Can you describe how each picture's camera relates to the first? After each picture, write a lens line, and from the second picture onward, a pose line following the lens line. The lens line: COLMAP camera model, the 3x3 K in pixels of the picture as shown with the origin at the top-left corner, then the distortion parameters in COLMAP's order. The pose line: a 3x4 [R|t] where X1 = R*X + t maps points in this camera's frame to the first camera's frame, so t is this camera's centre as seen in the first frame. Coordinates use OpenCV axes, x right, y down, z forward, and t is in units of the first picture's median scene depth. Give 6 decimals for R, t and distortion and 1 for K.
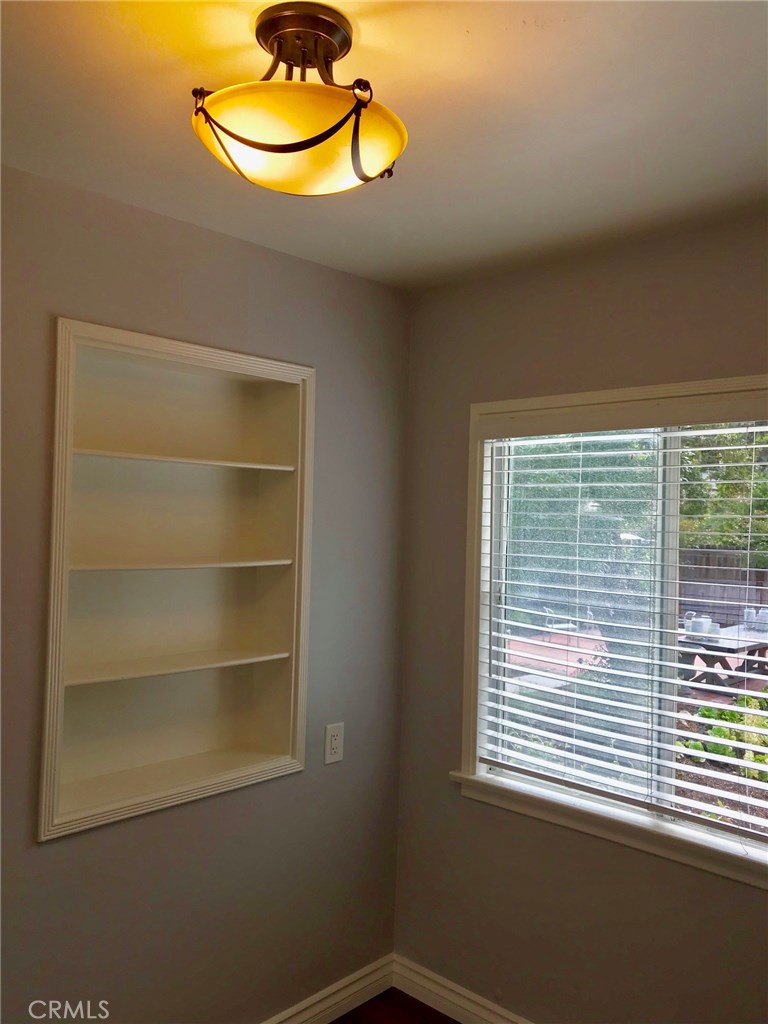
lens RADIAL K [[843.7, 0, 393.3], [0, 843.7, 507.8], [0, 0, 1]] dist [0.050237, -0.008870]
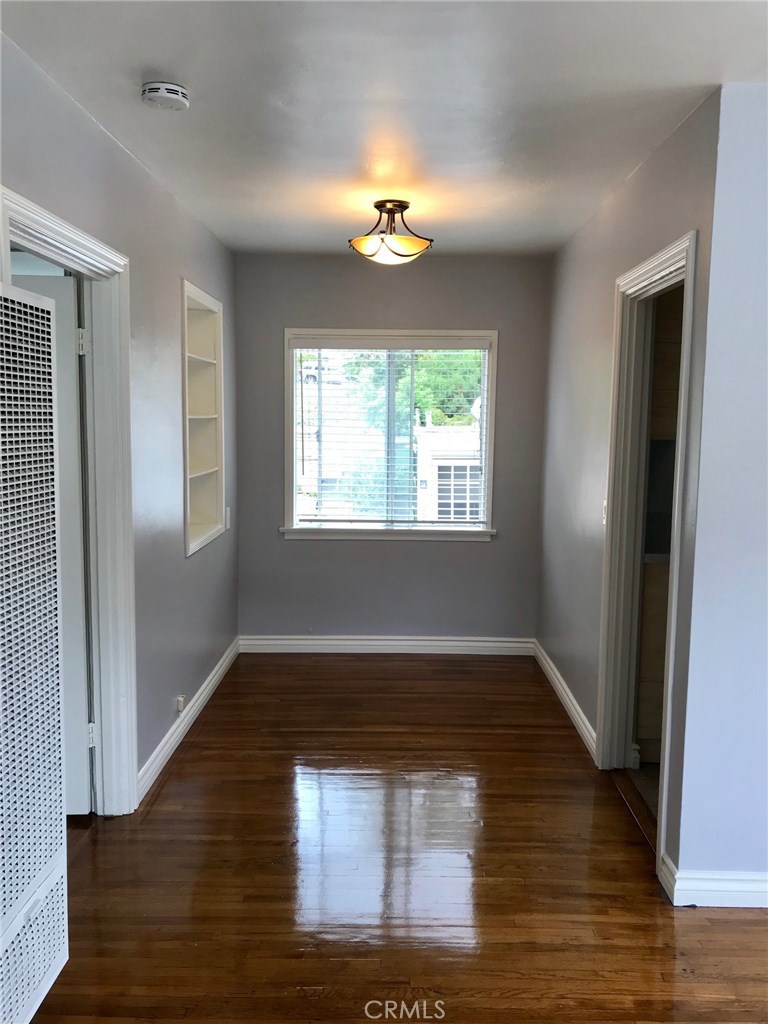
lens RADIAL K [[843.7, 0, 393.3], [0, 843.7, 507.8], [0, 0, 1]] dist [0.050237, -0.008870]
pose [[0.733071, -0.095030, 0.673480, -1.030163], [0.004315, 0.990821, 0.135111, 0.016395], [-0.680138, -0.096140, 0.726753, -0.540597]]
